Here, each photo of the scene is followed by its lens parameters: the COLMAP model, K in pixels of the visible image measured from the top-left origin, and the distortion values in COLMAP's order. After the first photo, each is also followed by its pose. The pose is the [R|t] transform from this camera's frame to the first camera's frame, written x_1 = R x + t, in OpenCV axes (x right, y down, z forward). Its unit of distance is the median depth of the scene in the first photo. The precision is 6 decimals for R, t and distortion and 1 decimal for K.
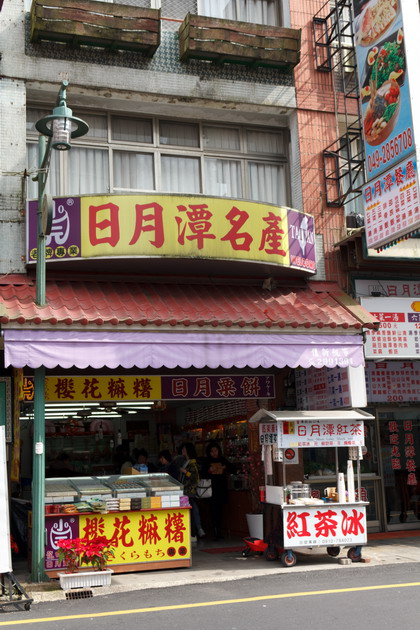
lens RADIAL K [[798.7, 0, 210.0], [0, 798.7, 315.0], [0, 0, 1]] dist [-0.017324, -0.004991]
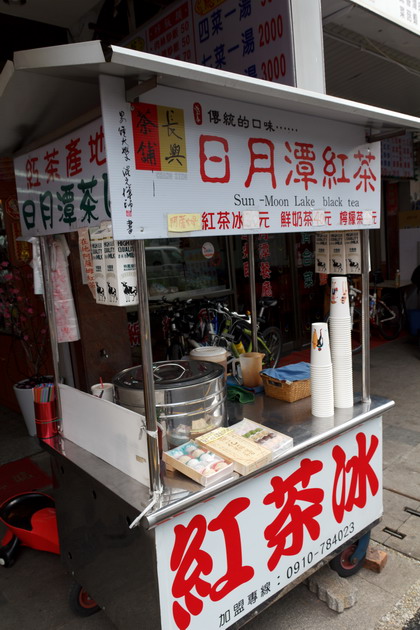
lens RADIAL K [[487.3, 0, 210.0], [0, 487.3, 315.0], [0, 0, 1]] dist [0.033843, -0.046195]
pose [[0.923694, -0.088992, 0.372653, 0.060393], [-0.019877, 0.960209, 0.278574, 0.148920], [-0.382615, -0.264724, 0.885170, 0.871807]]
